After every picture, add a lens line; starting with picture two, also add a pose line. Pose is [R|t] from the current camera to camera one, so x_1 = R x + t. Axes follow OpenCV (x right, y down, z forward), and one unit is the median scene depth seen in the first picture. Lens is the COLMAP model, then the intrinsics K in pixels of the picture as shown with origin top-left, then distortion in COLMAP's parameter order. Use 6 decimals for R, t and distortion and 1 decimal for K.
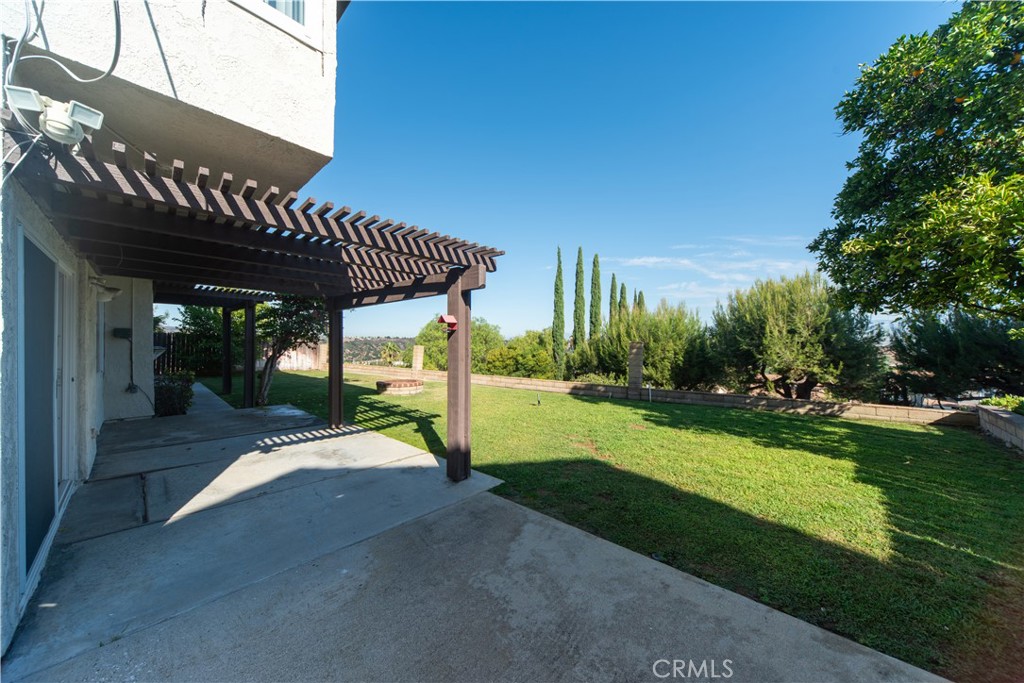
lens RADIAL K [[350.2, 0, 514.0], [0, 350.2, 343.0], [0, 0, 1]] dist [0.007991, -0.001256]
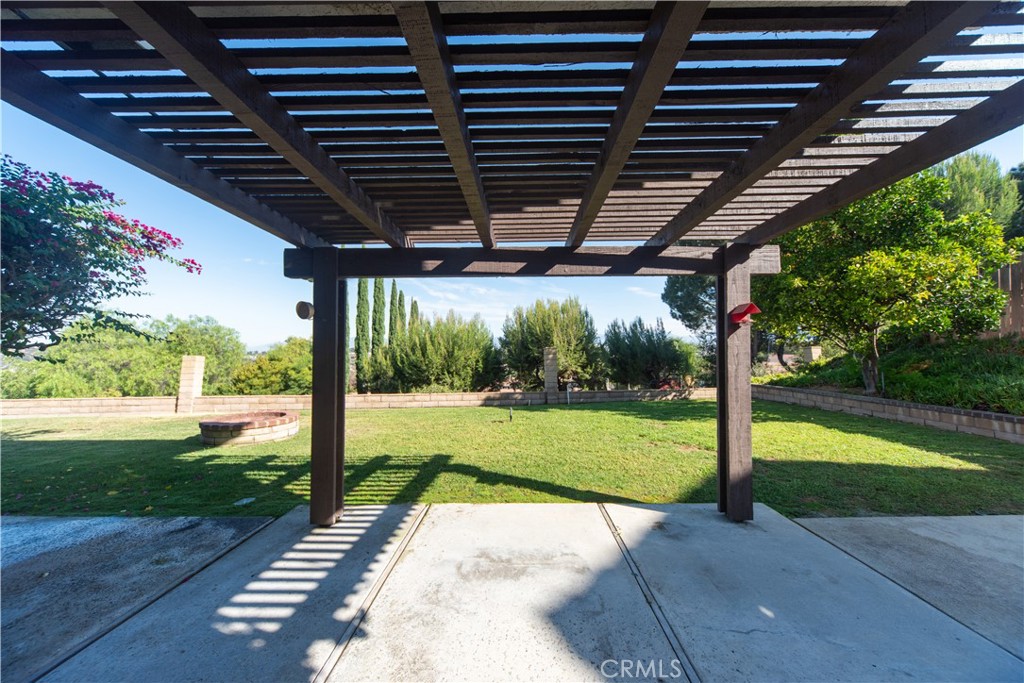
lens RADIAL K [[350.2, 0, 514.0], [0, 350.2, 343.0], [0, 0, 1]] dist [0.007991, -0.001256]
pose [[0.739456, 0.011631, 0.673104, -0.175728], [0.008222, 0.999620, -0.026306, 0.003710], [-0.673154, 0.024987, 0.739080, 0.127503]]
